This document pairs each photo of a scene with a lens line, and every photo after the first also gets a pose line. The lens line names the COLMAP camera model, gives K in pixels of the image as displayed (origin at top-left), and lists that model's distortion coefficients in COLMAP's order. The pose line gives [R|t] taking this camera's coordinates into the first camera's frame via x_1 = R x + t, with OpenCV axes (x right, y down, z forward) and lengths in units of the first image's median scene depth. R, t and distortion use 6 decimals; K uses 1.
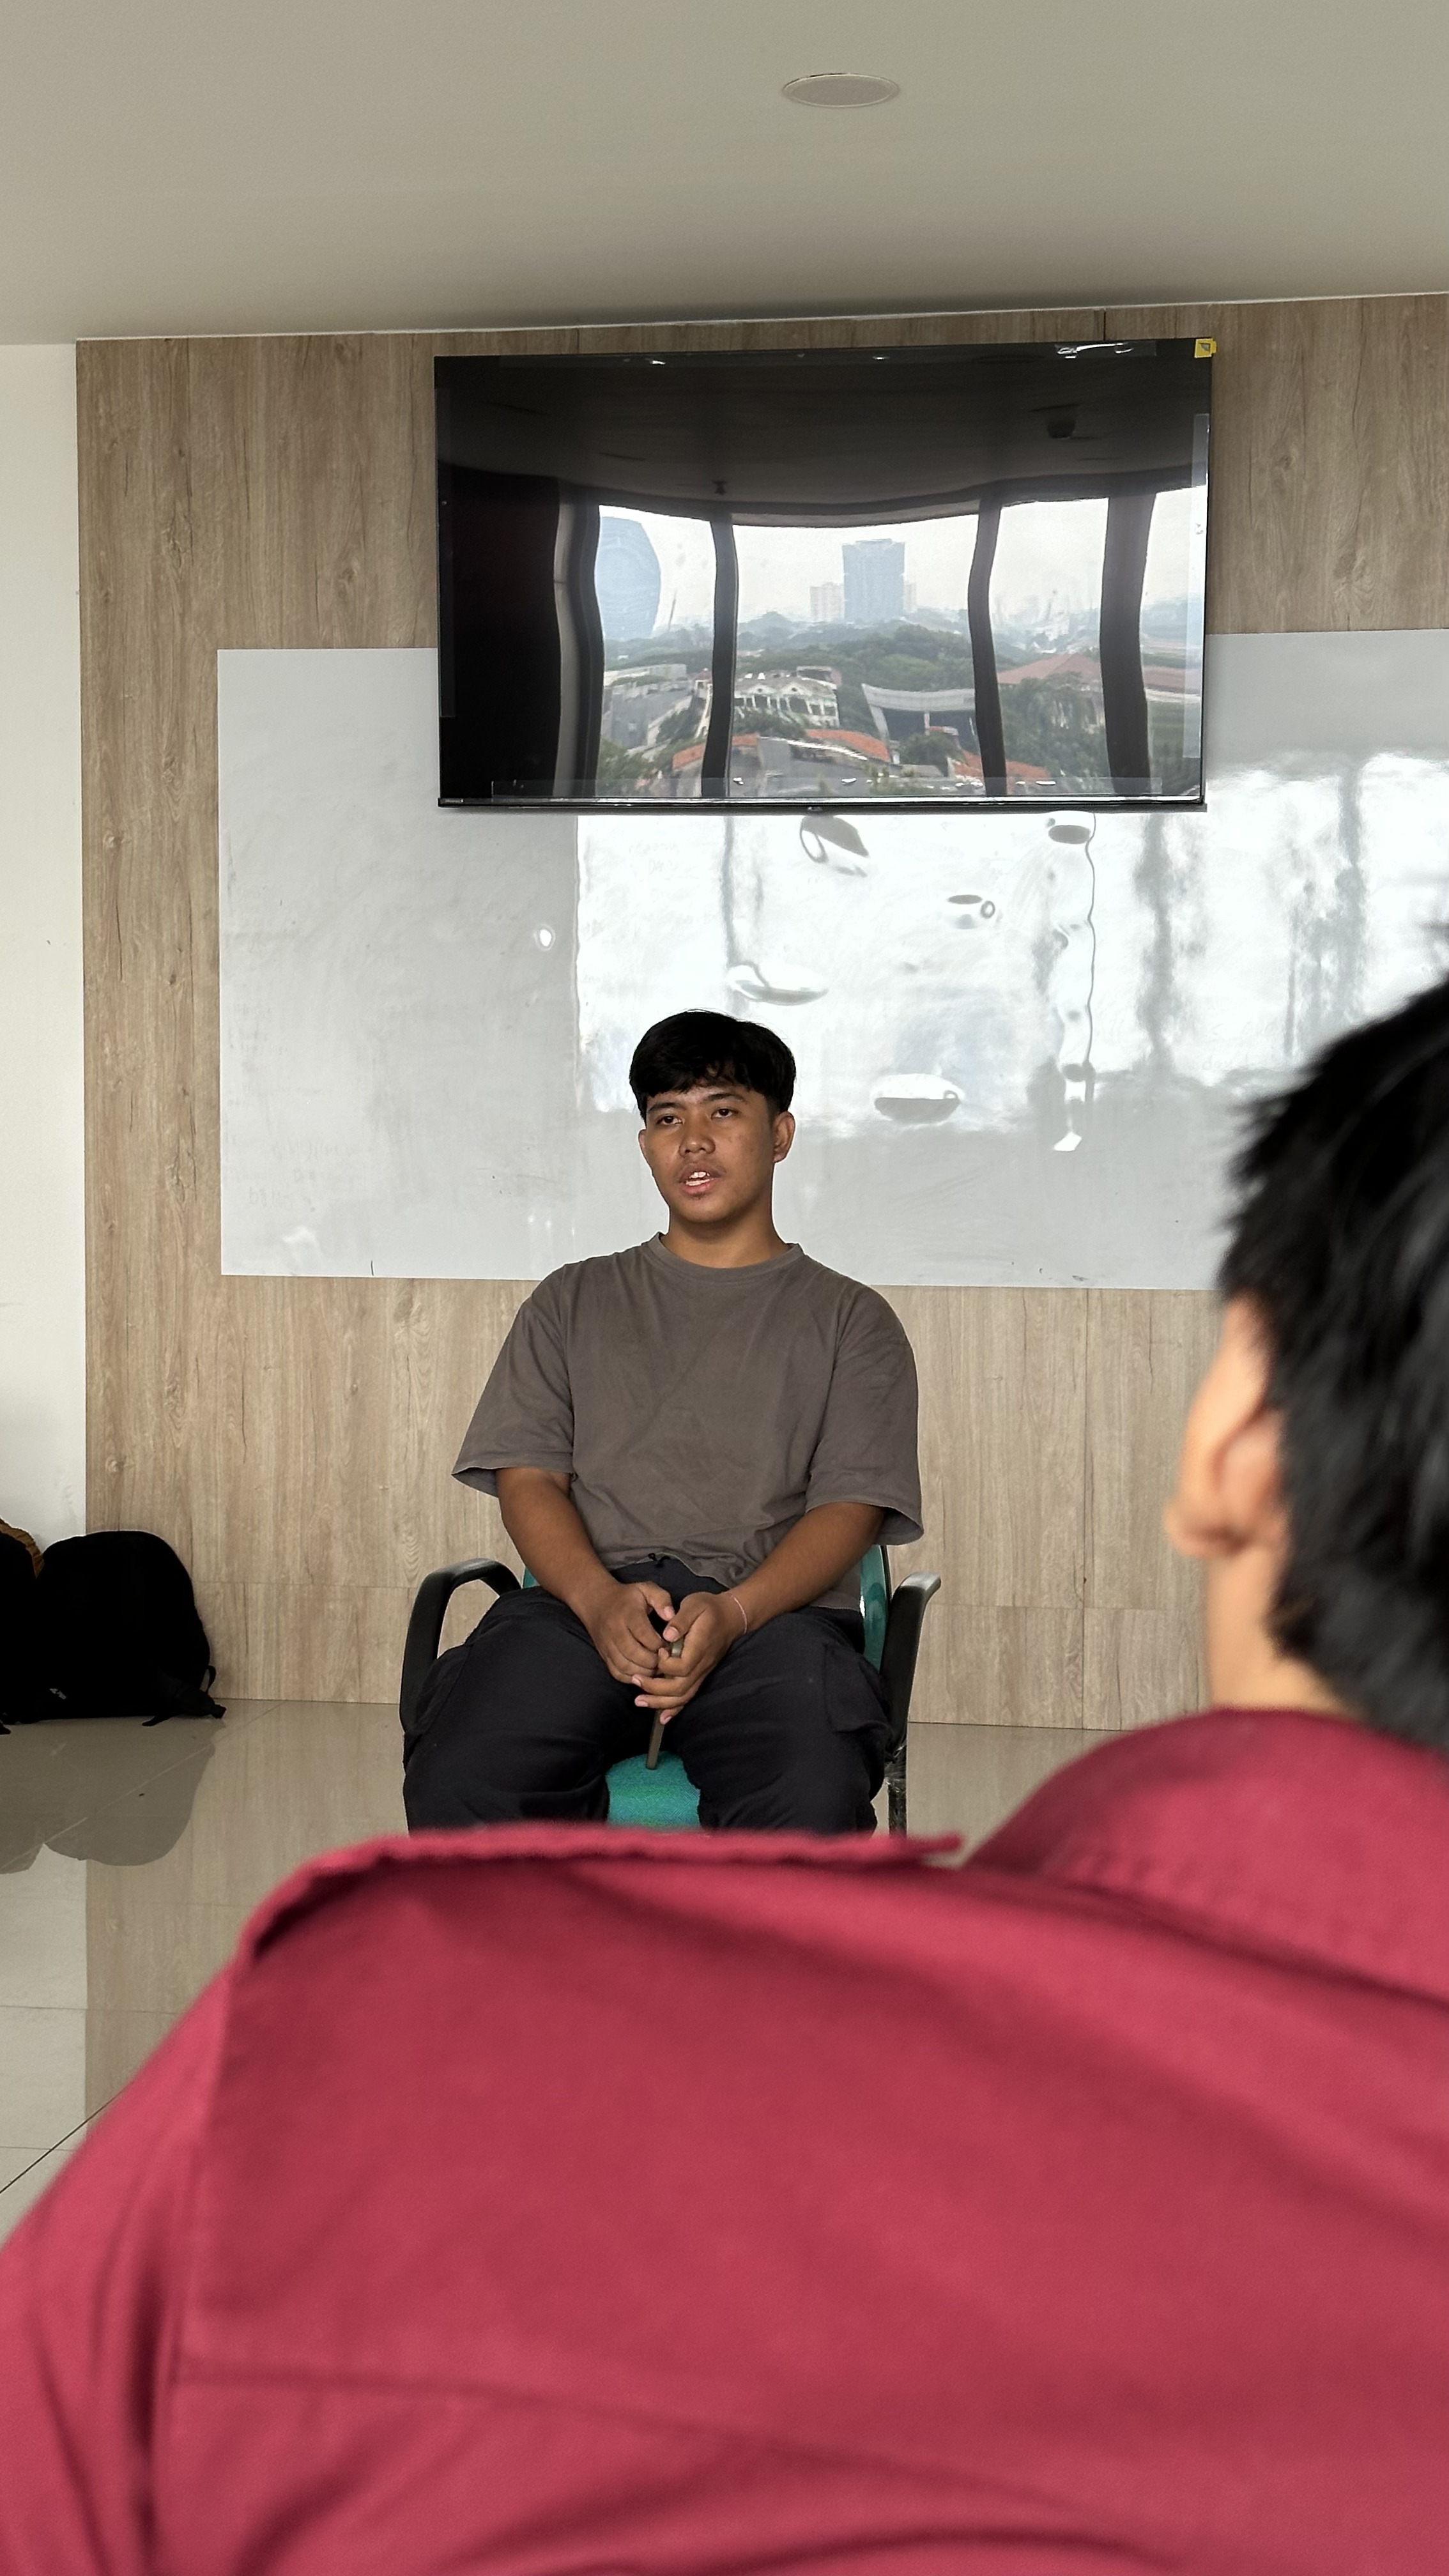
lens RADIAL K [[3639.6, 0, 741.9], [0, 3639.6, 1289.6], [0, 0, 1]] dist [0.038987, 0.000000]
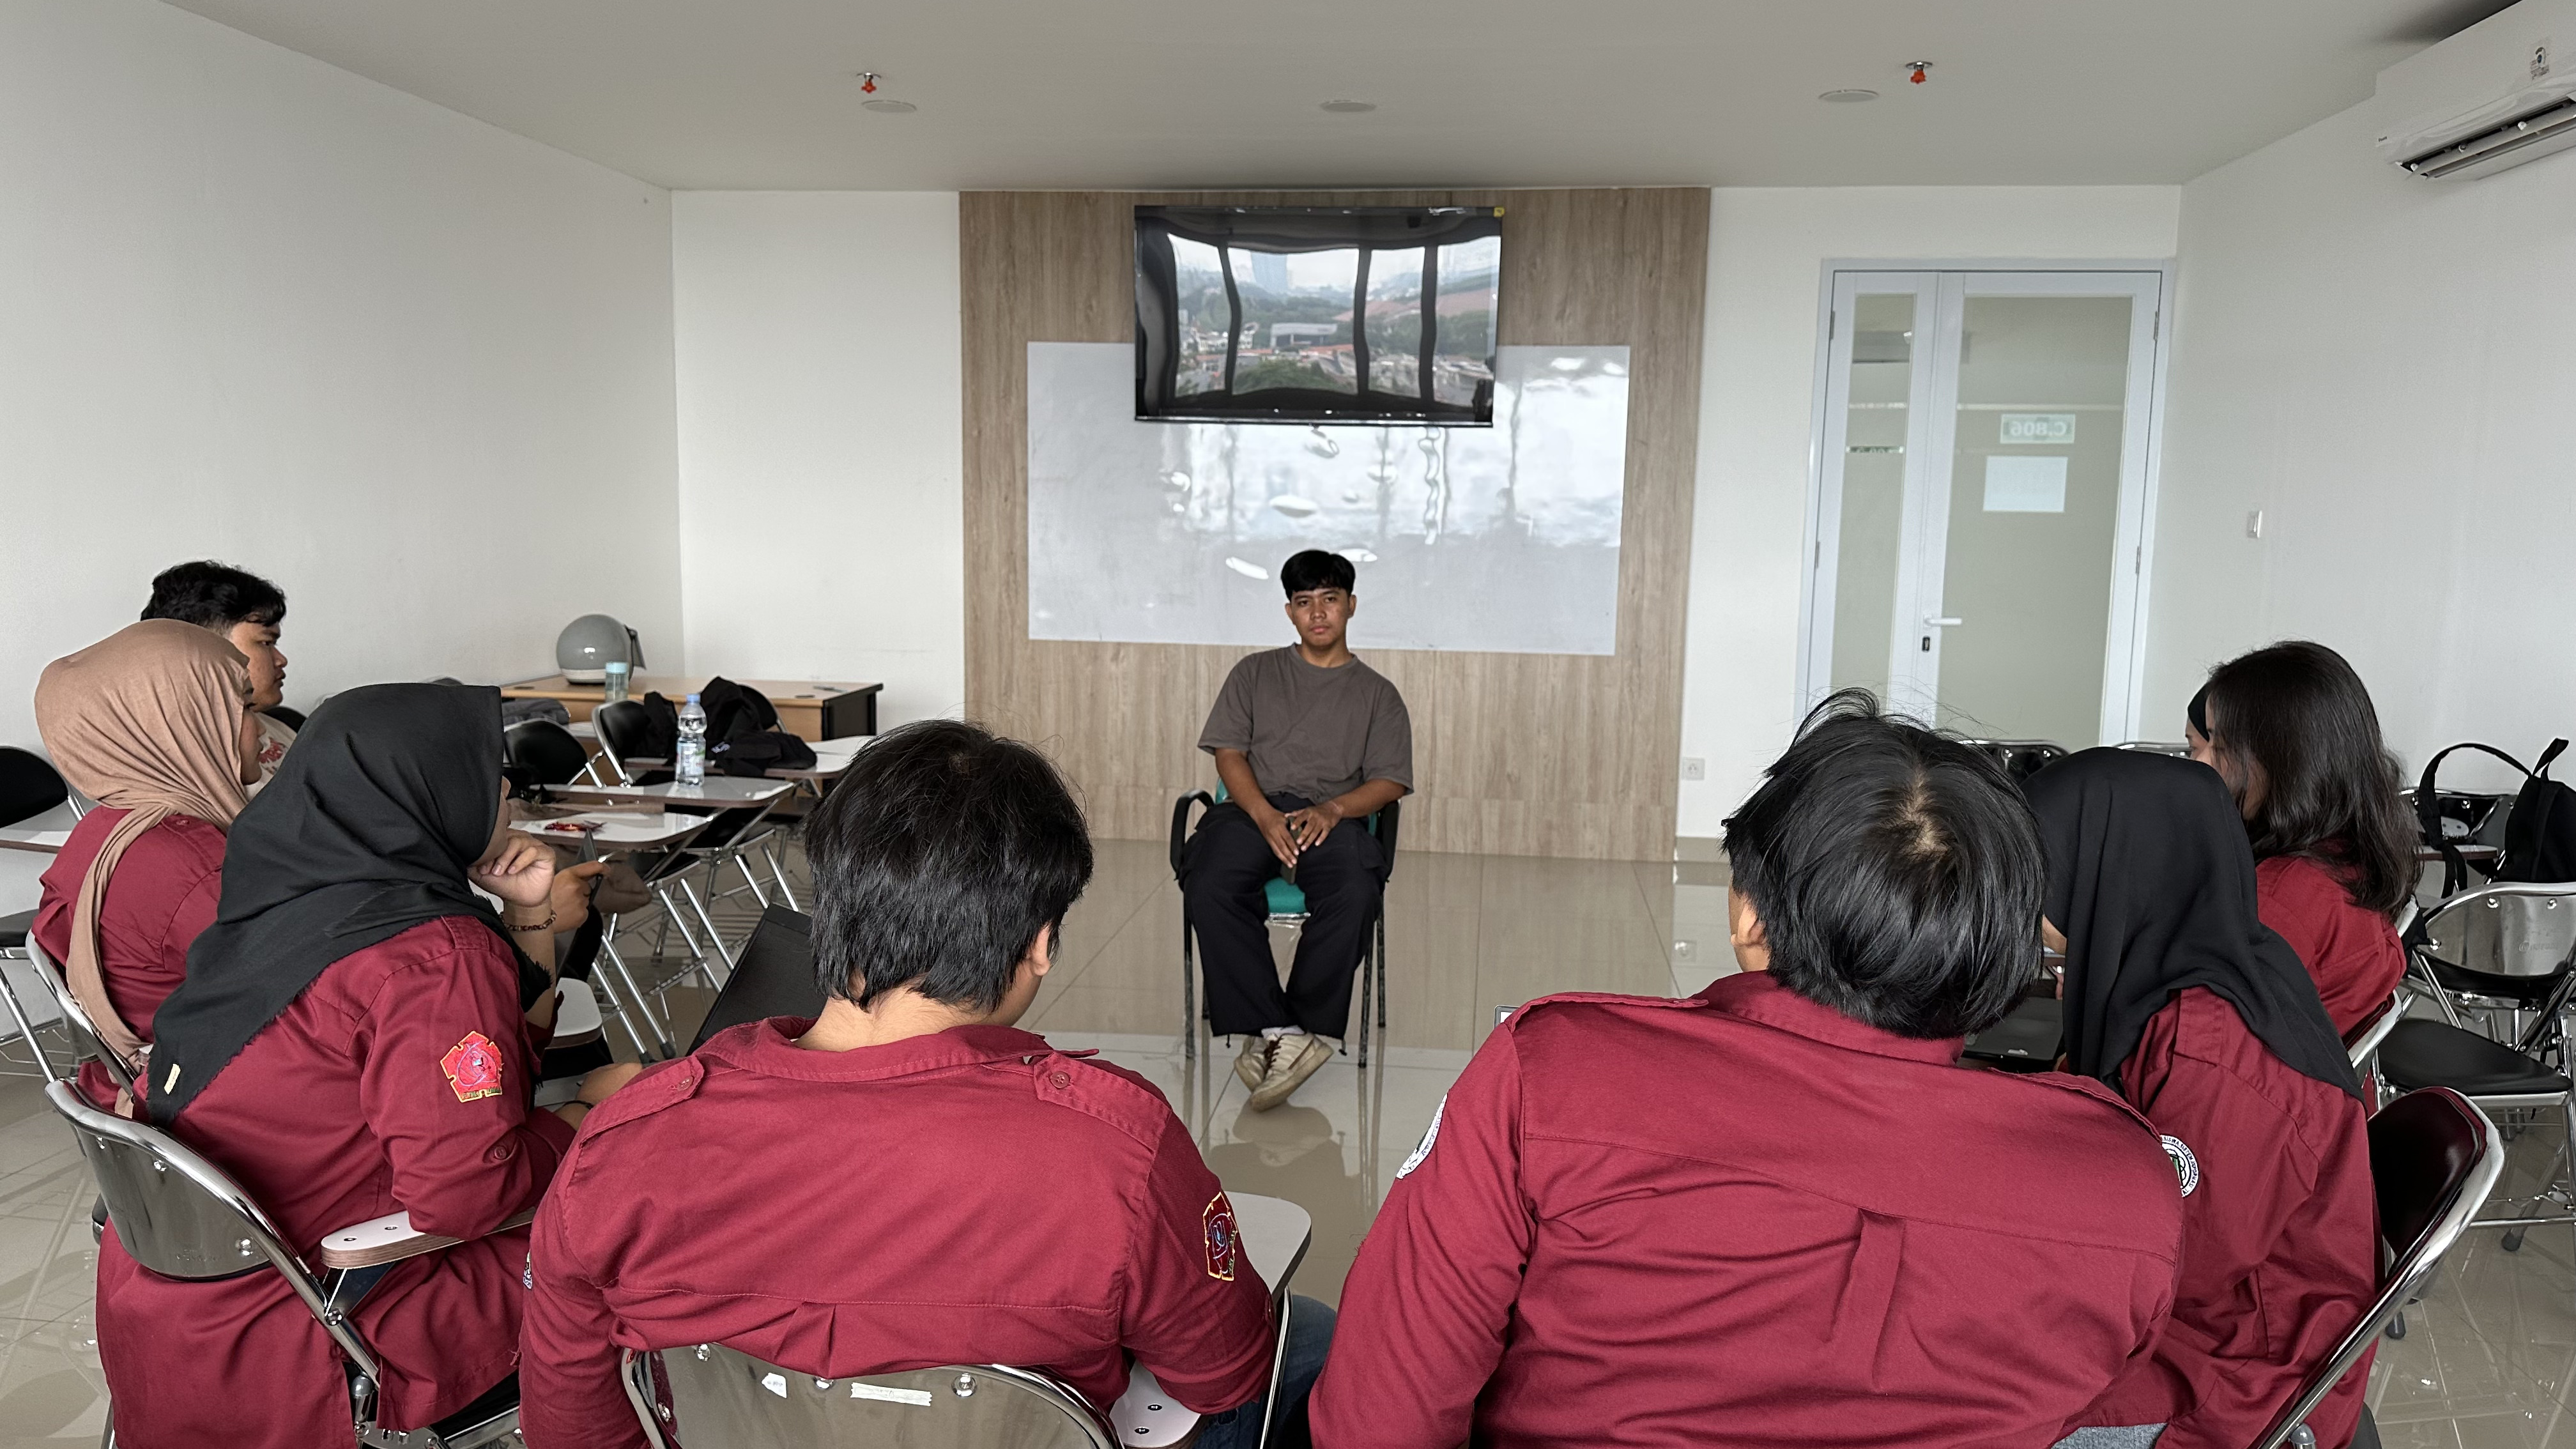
lens RADIAL K [[1848.6, 0, 1288.5], [0, 1848.6, 725.4], [0, 0, 1]] dist [0.023371, -0.027854]
pose [[0.998280, 0.007067, 0.058199, -0.054267], [-0.010860, 0.997818, 0.065120, -0.025788], [-0.057612, -0.065640, 0.996179, -0.088202]]
